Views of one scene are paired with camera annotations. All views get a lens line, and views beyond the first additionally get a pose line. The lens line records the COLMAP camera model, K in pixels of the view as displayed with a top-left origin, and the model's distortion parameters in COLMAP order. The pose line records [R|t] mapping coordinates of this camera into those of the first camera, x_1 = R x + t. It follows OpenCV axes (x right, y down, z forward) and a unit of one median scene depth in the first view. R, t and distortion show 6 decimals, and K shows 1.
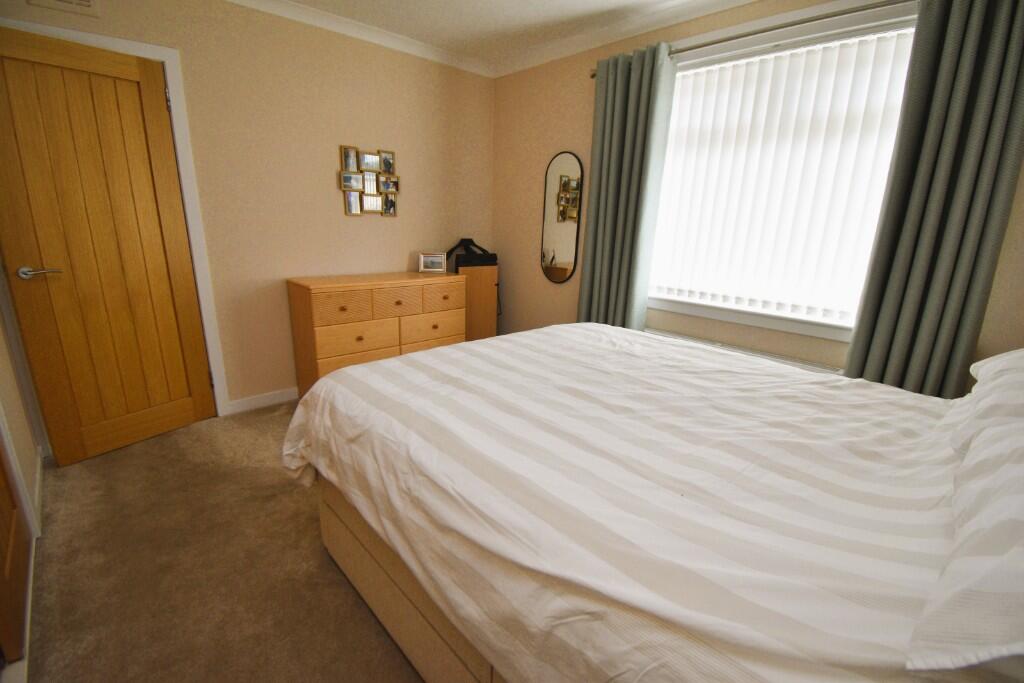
lens RADIAL K [[449.3, 0, 508.0], [0, 449.3, 345.1], [0, 0, 1]] dist [0.028501, -0.030150]
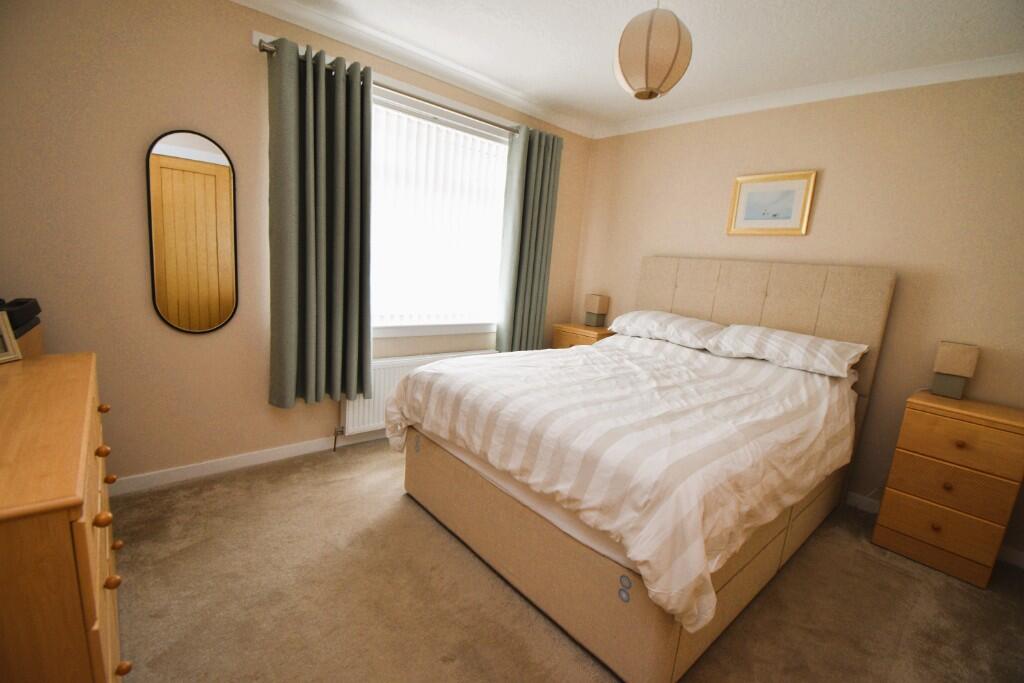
lens RADIAL K [[449.3, 0, 508.0], [0, 449.3, 345.1], [0, 0, 1]] dist [0.028501, -0.030150]
pose [[0.028079, -0.209563, 0.977392, -0.627256], [0.189740, 0.961119, 0.200623, -0.208347], [-0.981433, 0.179817, 0.066750, 0.657547]]
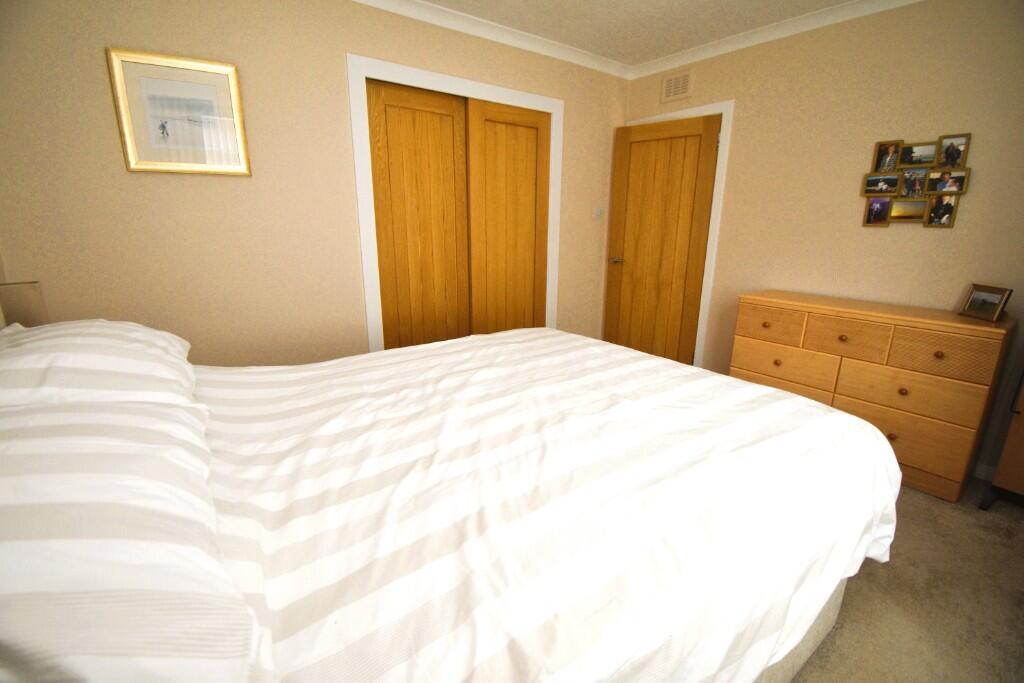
lens RADIAL K [[449.3, 0, 508.0], [0, 449.3, 345.1], [0, 0, 1]] dist [0.028501, -0.030150]
pose [[-0.111568, 0.227218, -0.967432, 0.594087], [-0.276572, 0.927948, 0.249840, -0.124136], [0.954495, 0.295439, -0.040687, 0.520004]]
